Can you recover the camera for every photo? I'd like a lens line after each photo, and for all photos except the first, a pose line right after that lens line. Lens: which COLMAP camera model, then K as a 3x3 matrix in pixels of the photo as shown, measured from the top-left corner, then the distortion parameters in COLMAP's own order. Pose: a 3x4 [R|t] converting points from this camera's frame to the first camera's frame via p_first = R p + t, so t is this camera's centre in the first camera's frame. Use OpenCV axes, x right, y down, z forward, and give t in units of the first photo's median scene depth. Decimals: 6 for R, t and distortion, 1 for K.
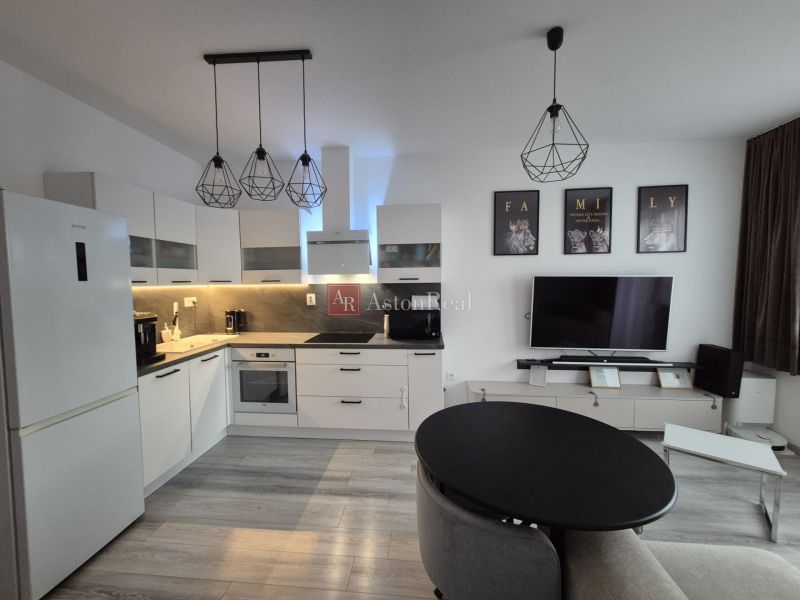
lens RADIAL K [[330.4, 0, 394.6], [0, 330.4, 298.3], [0, 0, 1]] dist [0.000384, 0.000308]
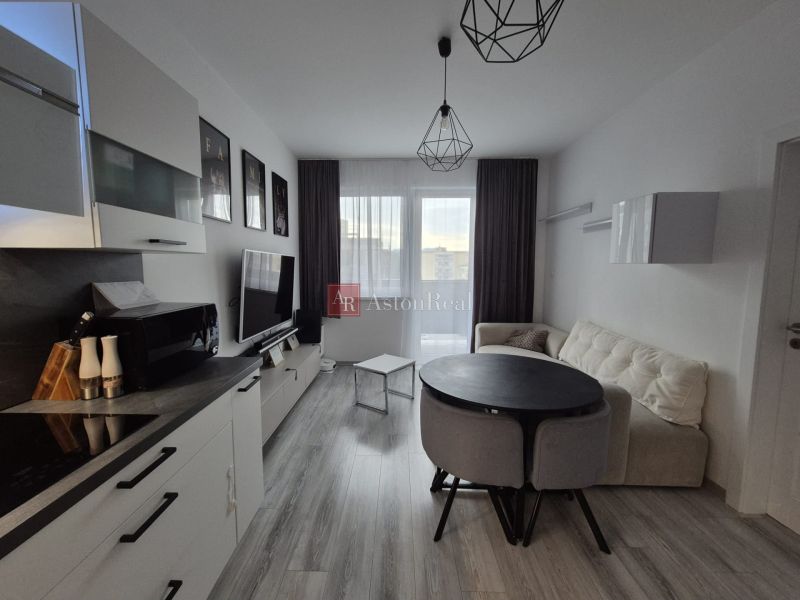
lens RADIAL K [[340.0, 0, 391.8], [0, 340.0, 298.3], [0, 0, 1]] dist [-0.001048, 0.000347]
pose [[-0.079741, -0.087492, 0.992969, -0.443938], [0.052910, 0.994365, 0.091864, -0.009809], [-0.995410, 0.059863, -0.074662, 0.756174]]
